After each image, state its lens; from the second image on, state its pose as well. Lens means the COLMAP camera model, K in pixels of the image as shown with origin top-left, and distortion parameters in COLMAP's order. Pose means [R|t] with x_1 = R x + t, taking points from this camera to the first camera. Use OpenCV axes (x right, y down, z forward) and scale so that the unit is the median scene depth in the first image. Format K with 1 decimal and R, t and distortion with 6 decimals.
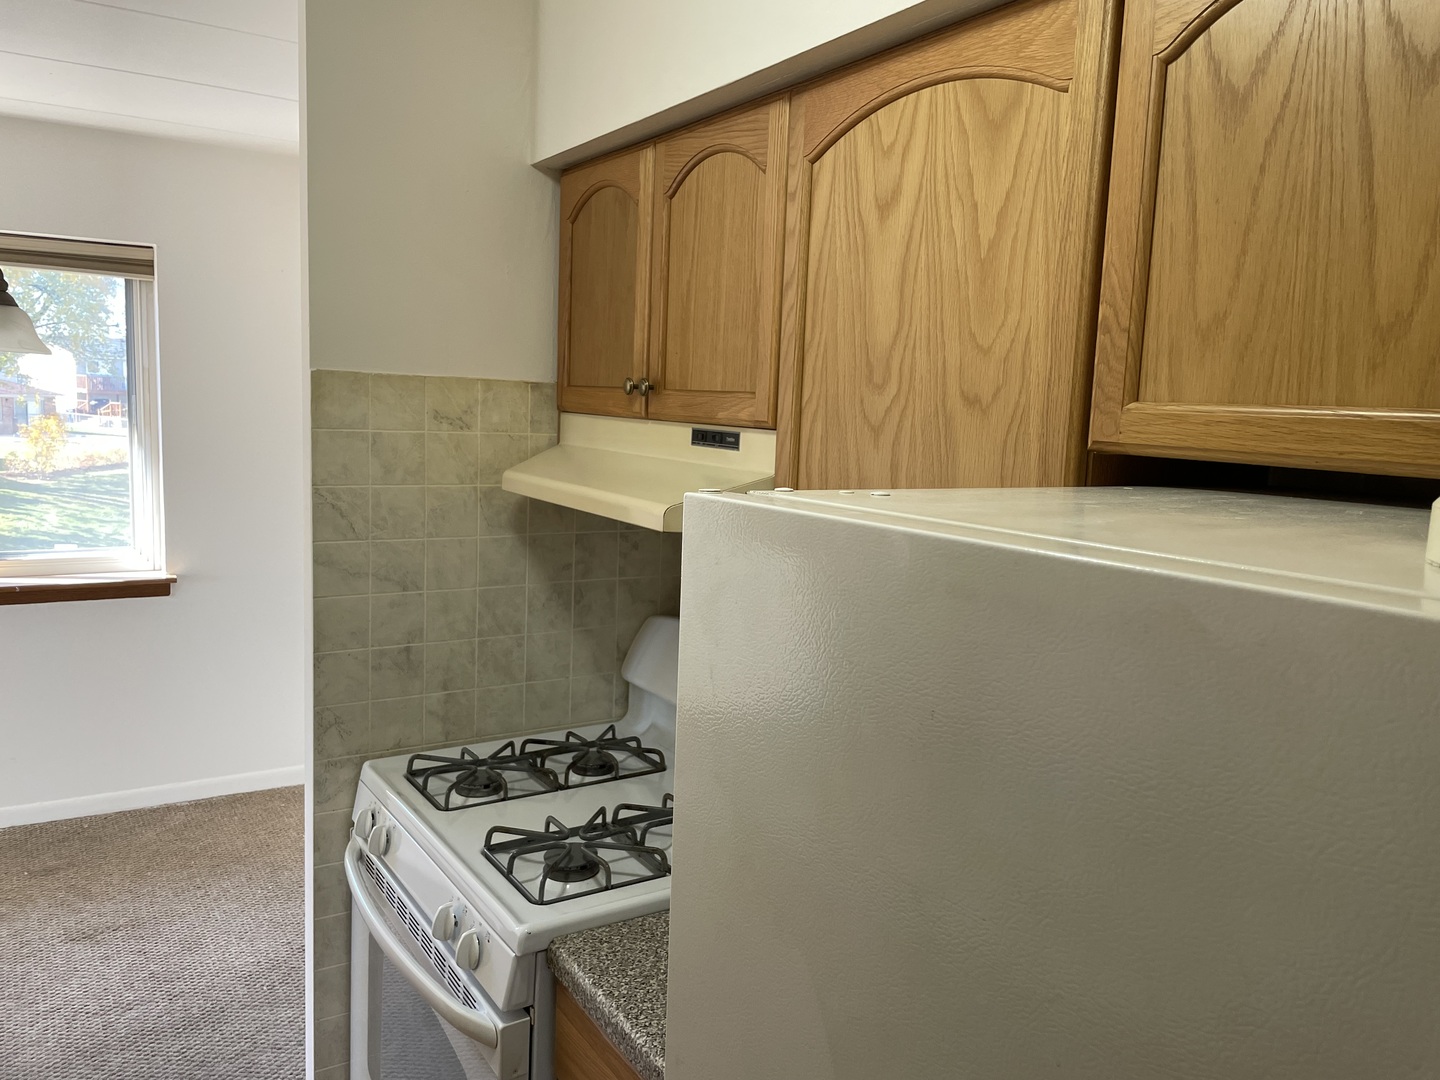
lens RADIAL K [[1070.2, 0, 720.0], [0, 1070.2, 540.0], [0, 0, 1]] dist [-0.003344, -0.001163]
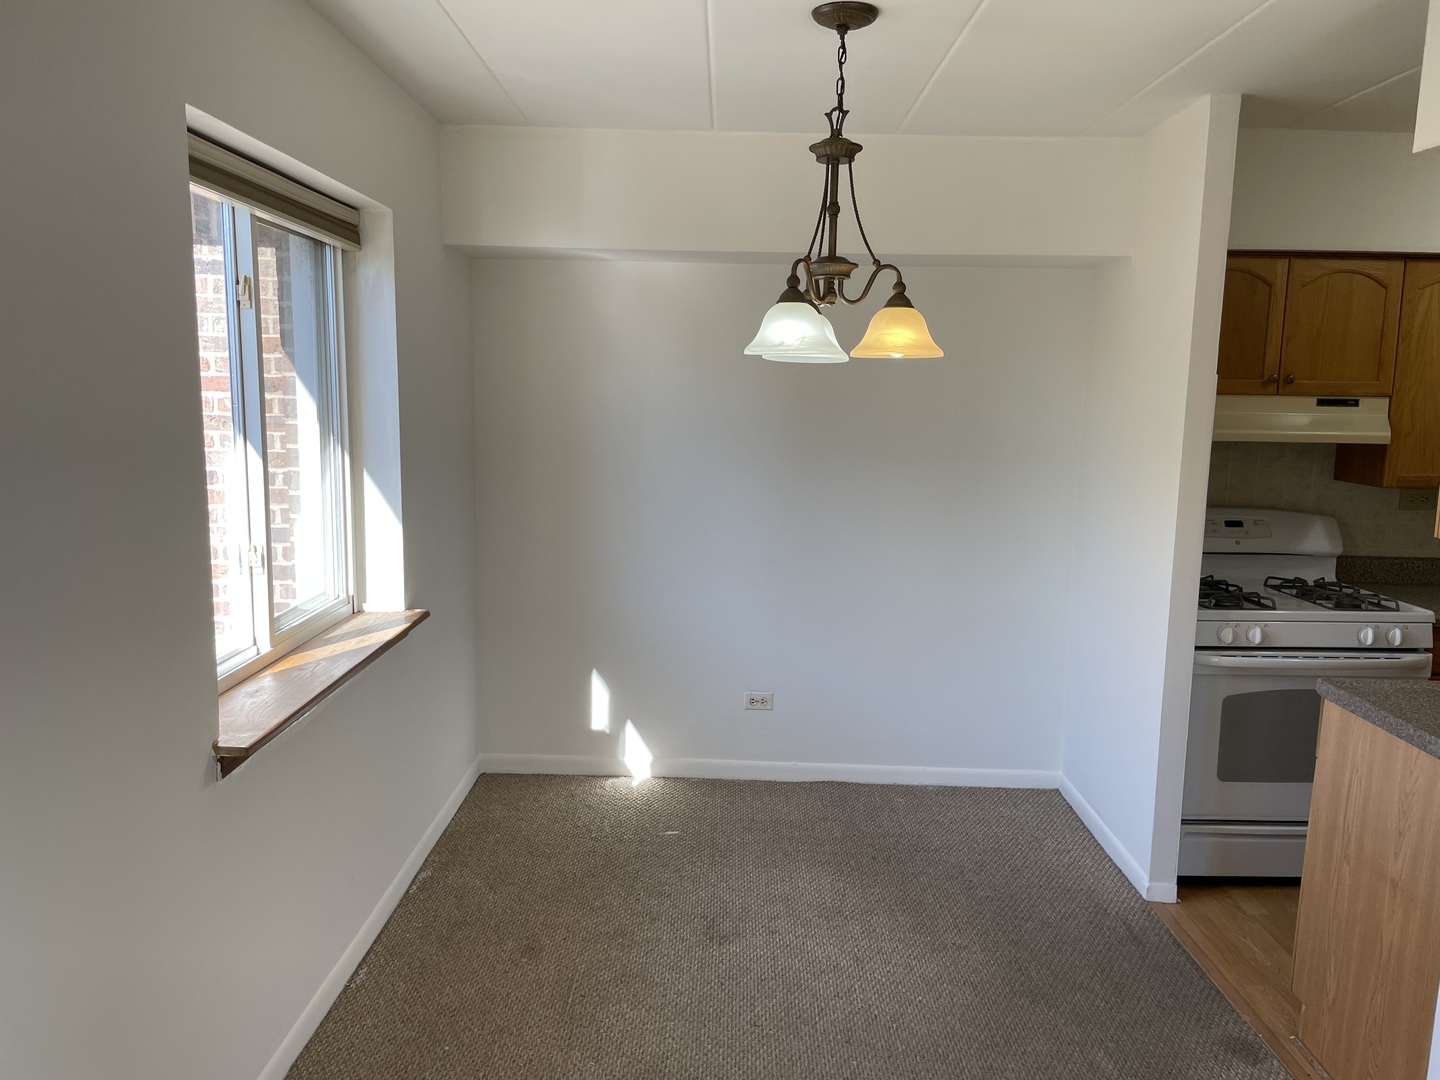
lens RADIAL K [[1070.2, 0, 720.0], [0, 1070.2, 540.0], [0, 0, 1]] dist [-0.003344, -0.001163]
pose [[0.540702, -0.151583, 0.827444, -2.571840], [0.114427, 0.987742, 0.106174, -0.191244], [-0.833395, 0.037273, 0.551419, 0.818401]]
